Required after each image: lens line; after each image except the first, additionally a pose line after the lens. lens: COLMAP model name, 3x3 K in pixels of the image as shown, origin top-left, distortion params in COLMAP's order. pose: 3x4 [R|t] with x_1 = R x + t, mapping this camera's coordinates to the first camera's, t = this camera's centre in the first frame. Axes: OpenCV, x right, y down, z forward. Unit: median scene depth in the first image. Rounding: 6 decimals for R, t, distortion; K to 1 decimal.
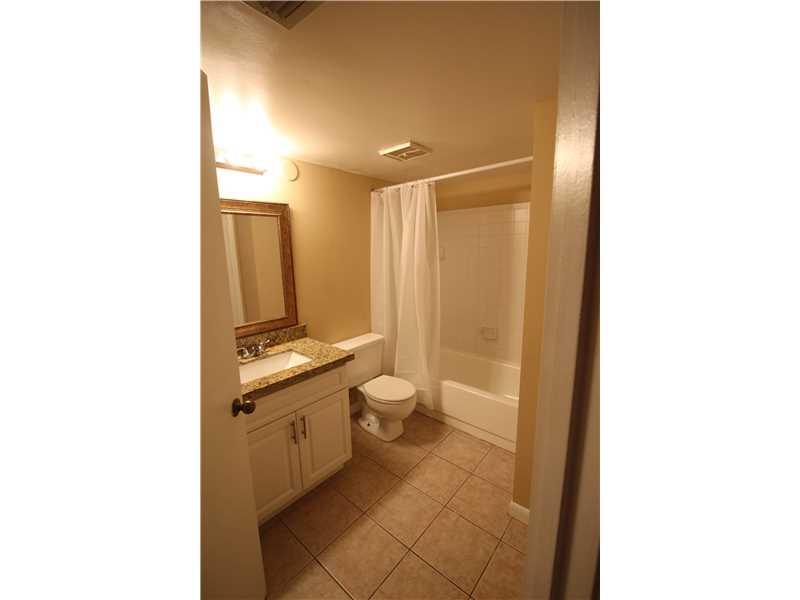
lens RADIAL K [[293.8, 0, 397.8], [0, 293.8, 301.1], [0, 0, 1]] dist [-0.000682, -0.000015]
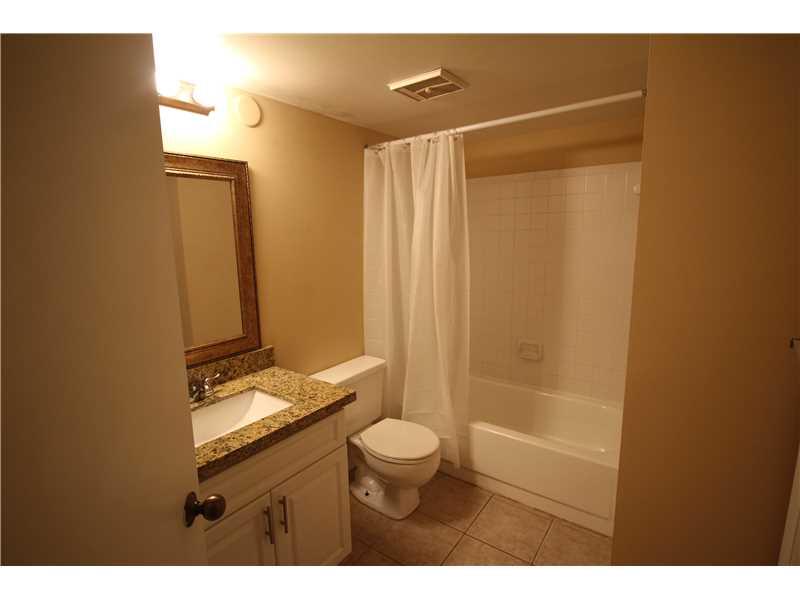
lens RADIAL K [[394.4, 0, 402.0], [0, 394.4, 298.6], [0, 0, 1]] dist [0.000308, -0.000372]
pose [[0.996759, -0.013619, 0.079282, -0.096365], [0.015102, 0.999722, -0.018133, -0.007597], [-0.079013, 0.019271, 0.996687, 0.102124]]
